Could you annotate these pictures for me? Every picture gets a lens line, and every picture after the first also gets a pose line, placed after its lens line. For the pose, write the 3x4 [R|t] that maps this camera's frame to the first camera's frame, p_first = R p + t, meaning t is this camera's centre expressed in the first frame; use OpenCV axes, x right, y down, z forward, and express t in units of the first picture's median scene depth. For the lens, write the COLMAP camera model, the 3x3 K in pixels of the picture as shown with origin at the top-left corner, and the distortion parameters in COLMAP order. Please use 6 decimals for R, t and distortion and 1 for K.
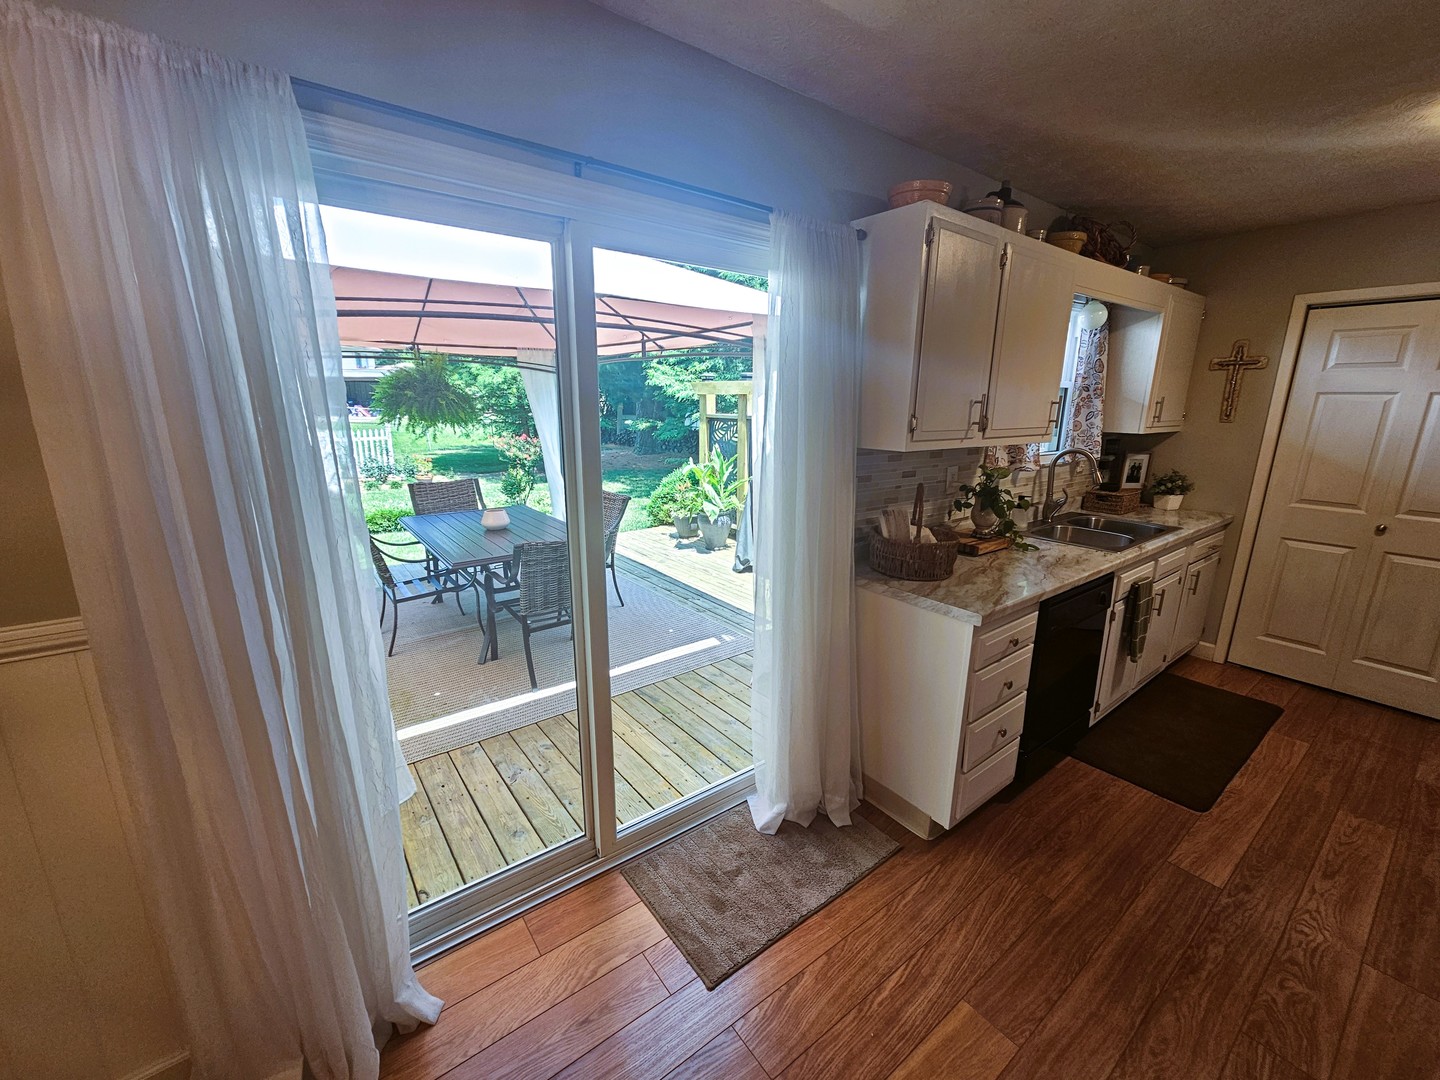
lens RADIAL K [[586.8, 0, 724.4], [0, 586.8, 547.5], [0, 0, 1]] dist [0.000747, 0.000143]
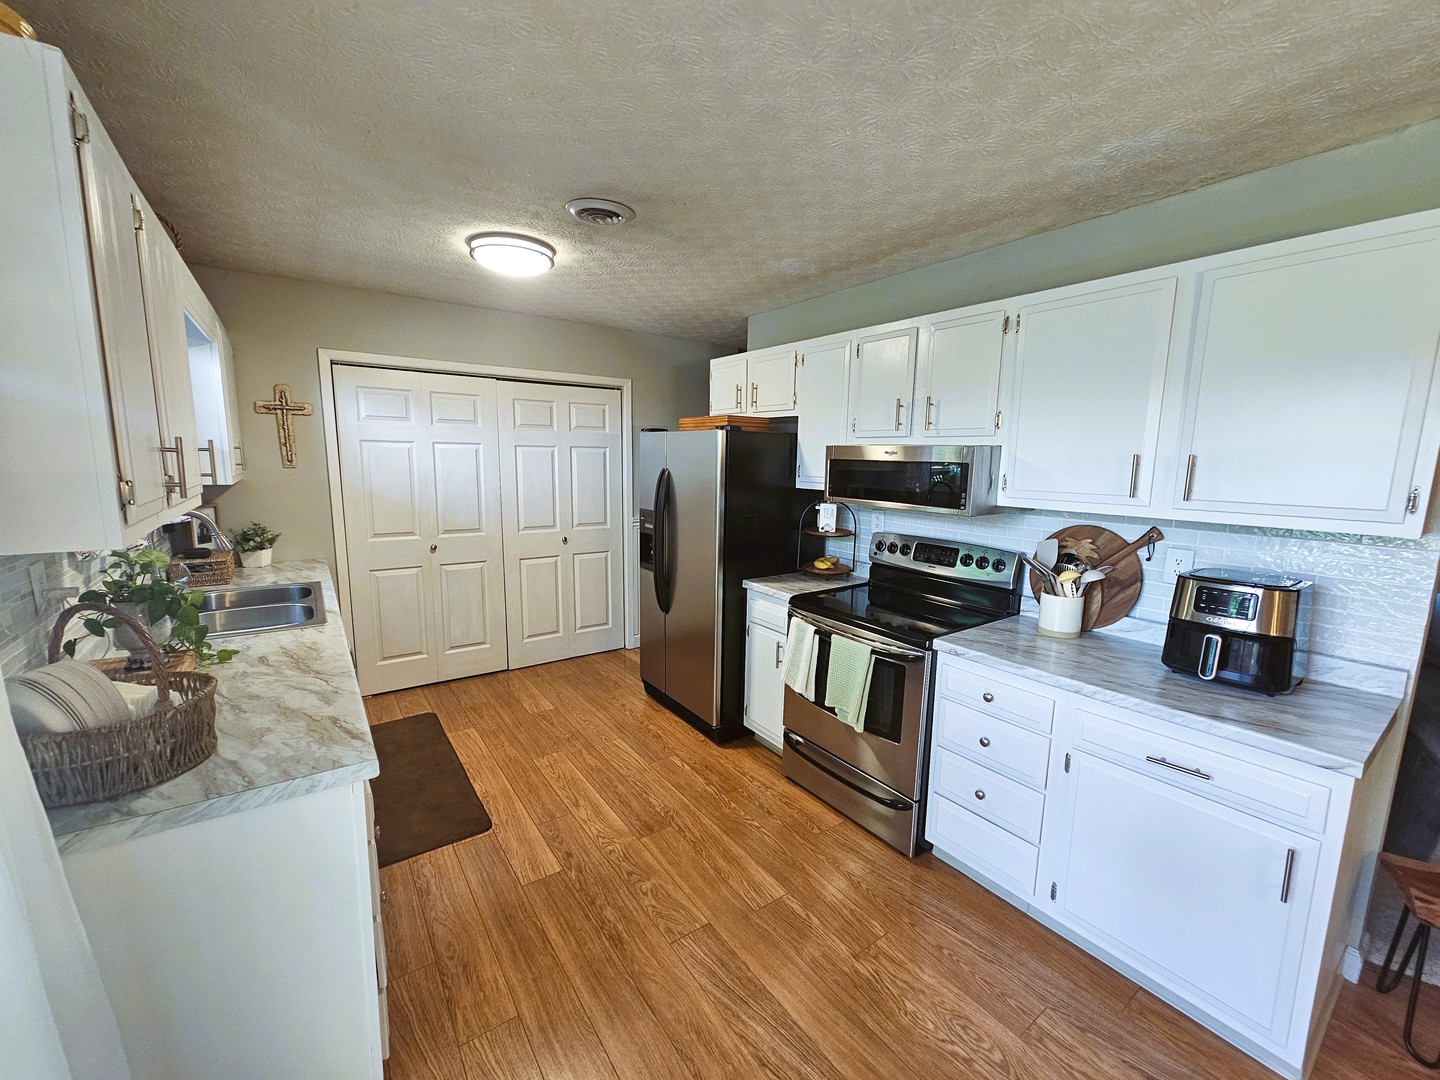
lens RADIAL K [[586.8, 0, 725.7], [0, 586.8, 547.8], [0, 0, 1]] dist [0.000747, 0.000143]
pose [[0.025523, -0.161594, 0.986527, -0.121107], [0.225328, 0.962383, 0.151809, -0.086967], [-0.973949, 0.218418, 0.060975, 0.328838]]
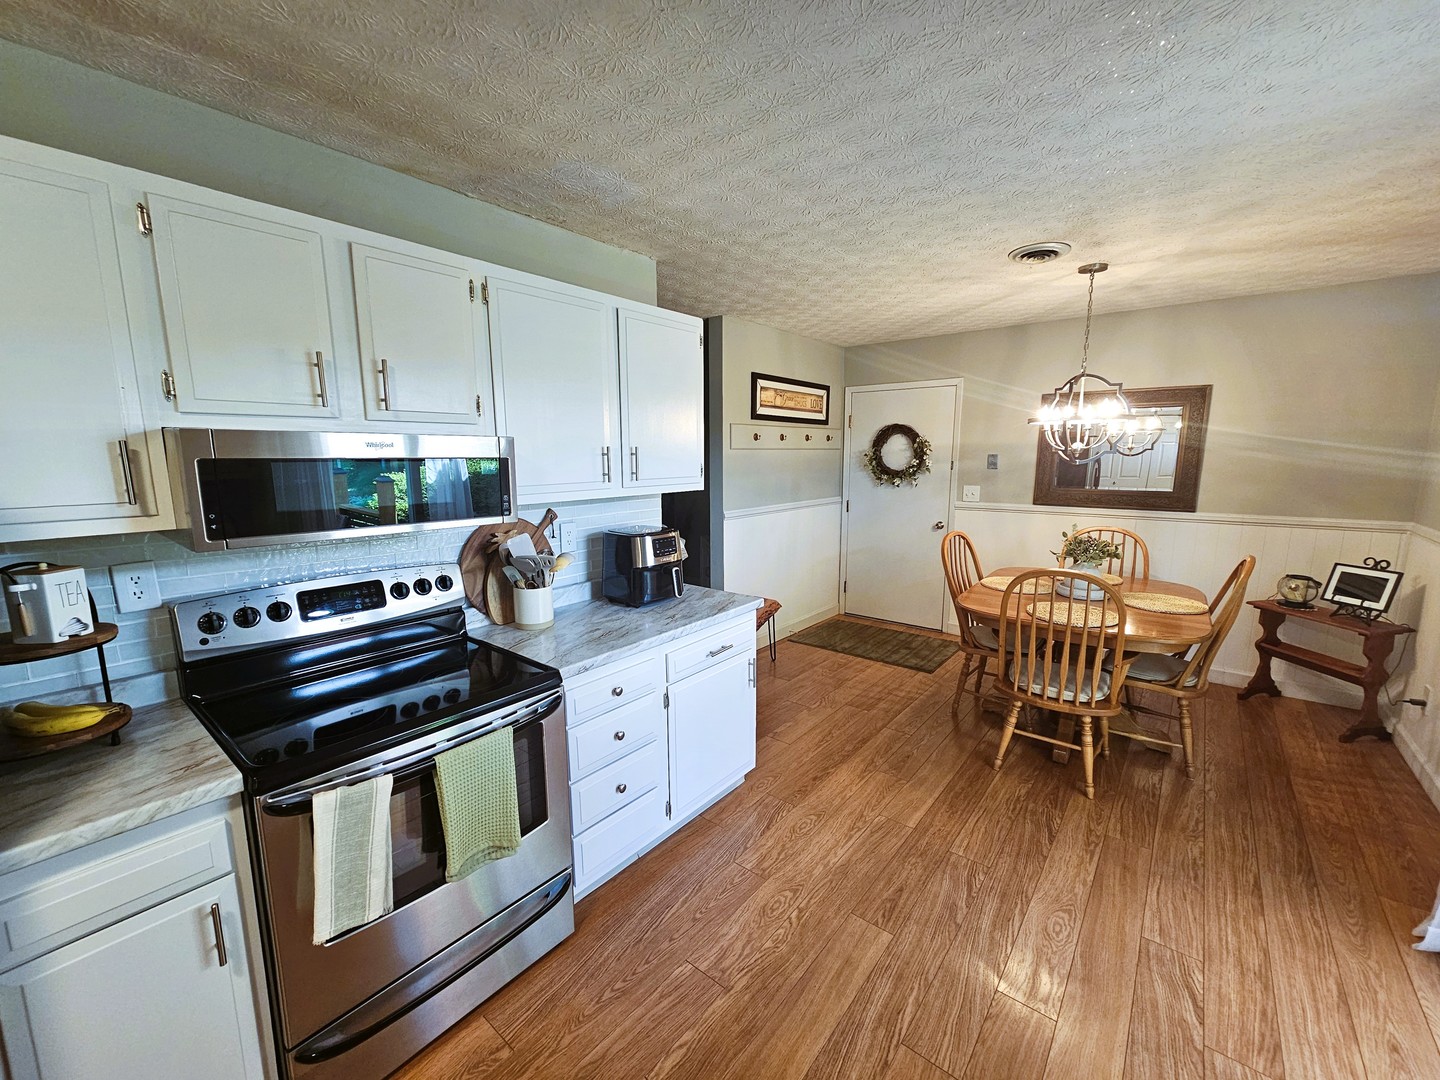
lens RADIAL K [[586.8, 0, 725.7], [0, 586.8, 547.2], [0, 0, 1]] dist [0.000747, 0.000143]
pose [[-0.971223, 0.036075, -0.235424, 0.587160], [-0.059148, 0.920963, 0.385135, -0.173201], [0.230710, 0.387977, -0.892326, 0.693695]]
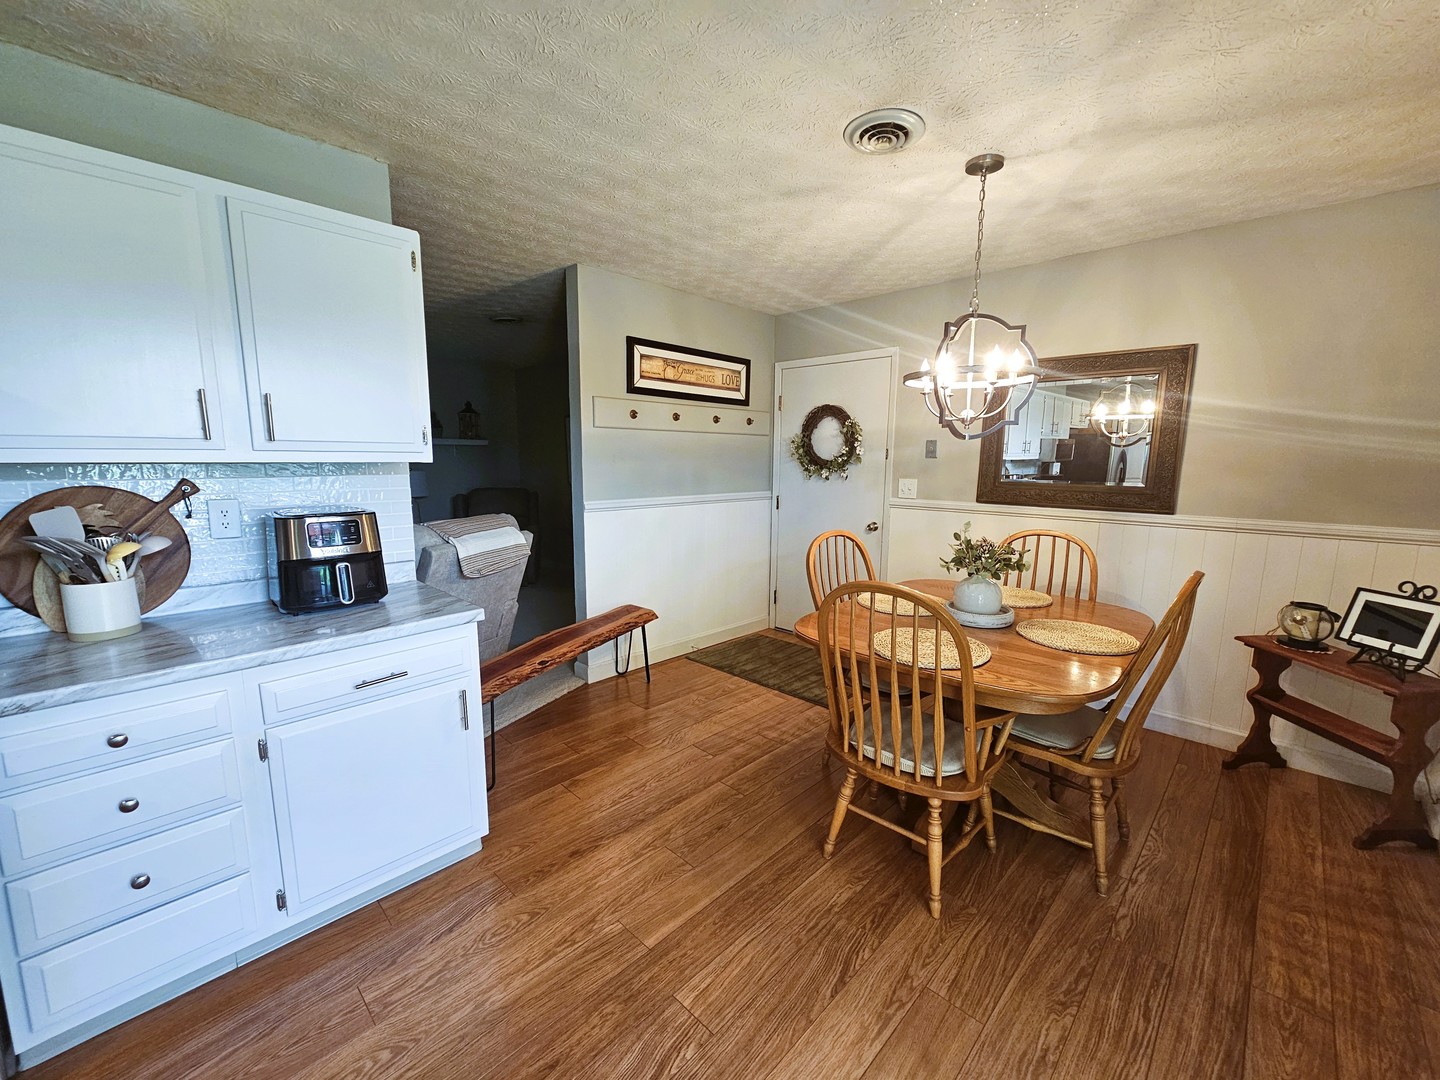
lens RADIAL K [[586.8, 0, 725.3], [0, 586.8, 546.0], [0, 0, 1]] dist [0.000747, 0.000143]
pose [[-0.988479, 0.006447, -0.151223, 0.139134], [-0.052305, 0.922994, 0.381244, -0.087348], [0.142036, 0.384761, -0.912022, 0.545522]]
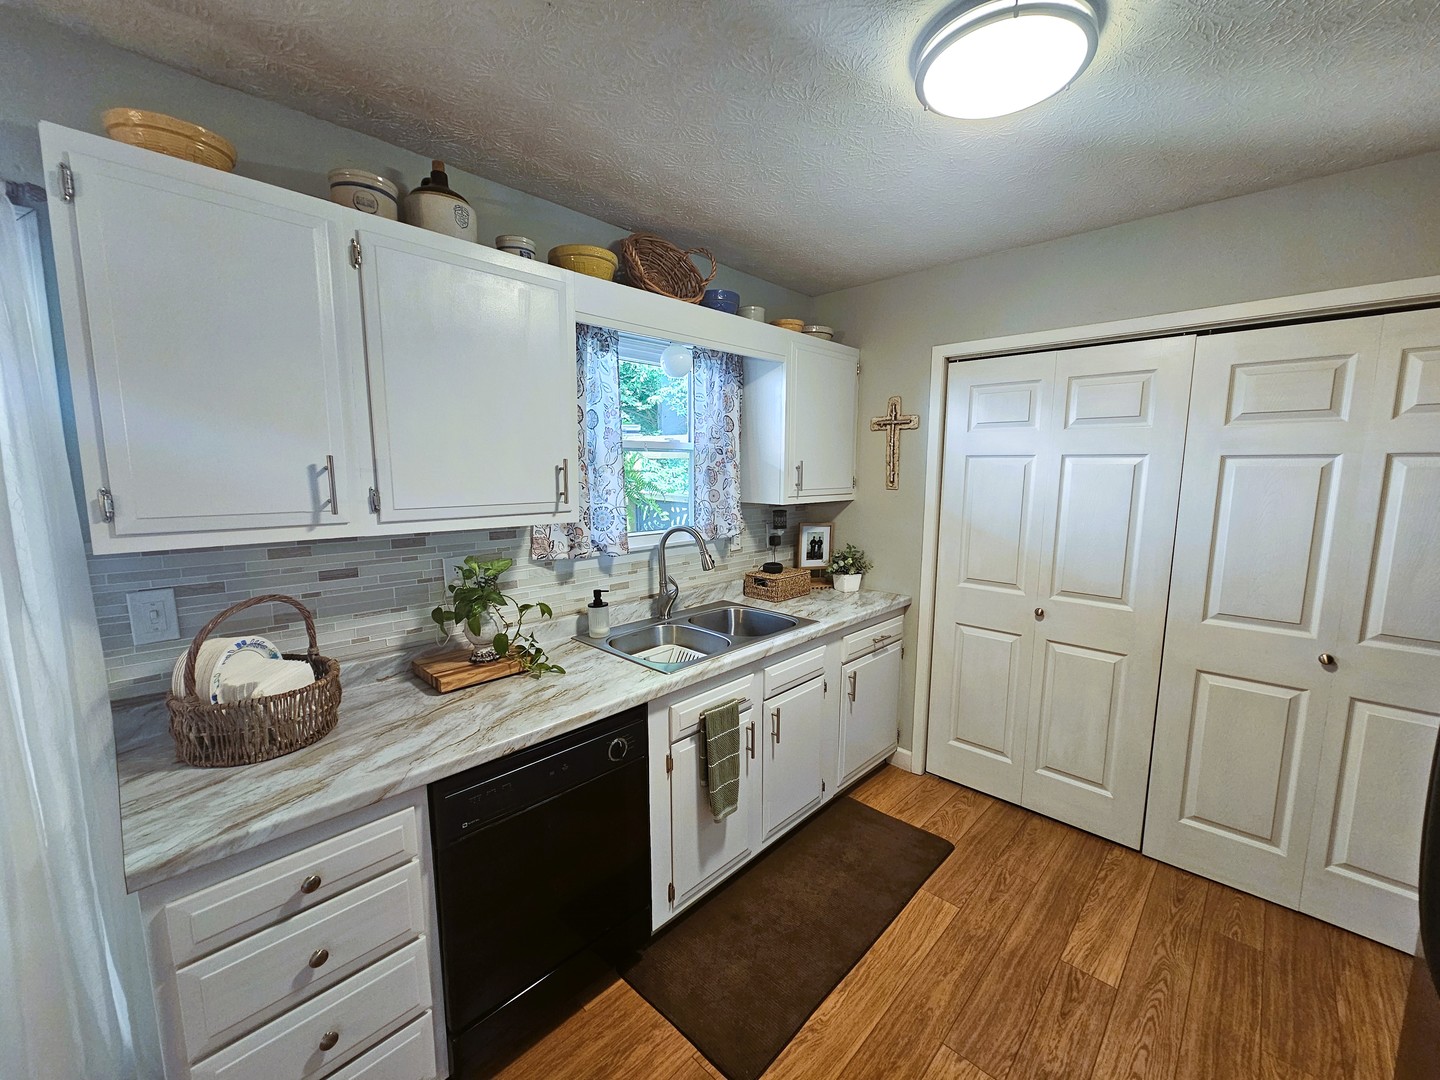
lens RADIAL K [[586.8, 0, 725.3], [0, 586.8, 548.6], [0, 0, 1]] dist [0.000747, 0.000143]
pose [[0.986401, -0.025407, 0.162382, 0.568958], [0.042441, 0.993847, -0.102307, -0.059874], [-0.158783, 0.107808, 0.981410, 0.246077]]
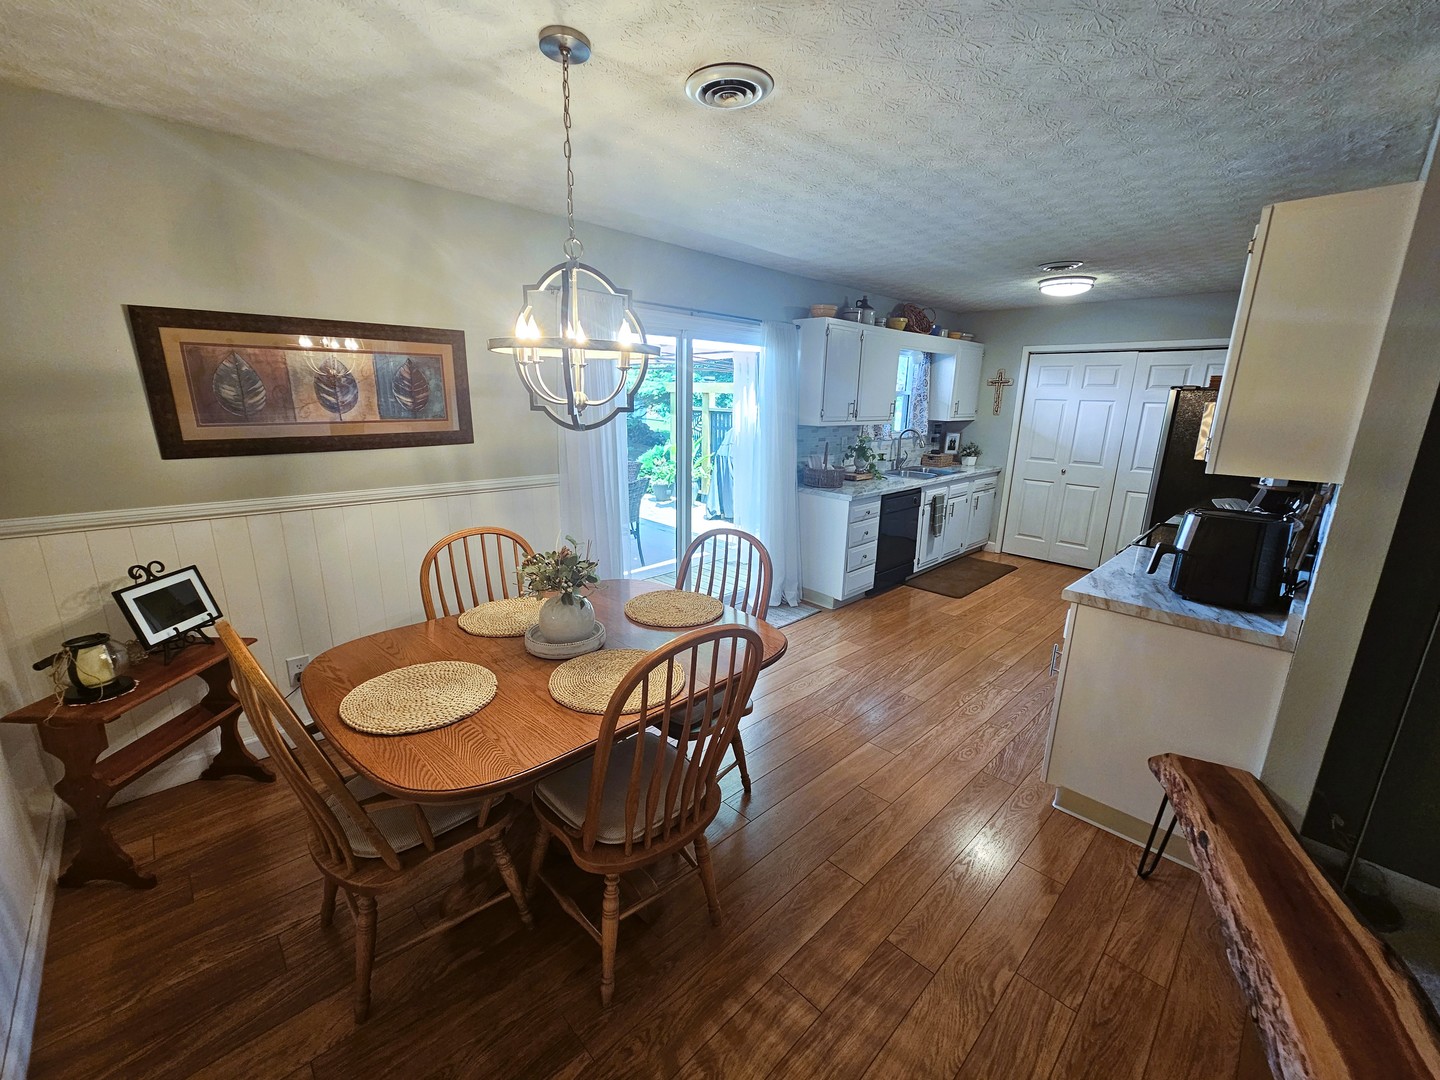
lens RADIAL K [[586.8, 0, 723.3], [0, 586.8, 547.3], [0, 0, 1]] dist [0.000747, 0.000143]
pose [[0.992332, -0.019441, 0.122062, -0.230318], [0.017933, 0.999749, 0.013443, 0.179970], [-0.122292, -0.011151, 0.992431, -0.807957]]
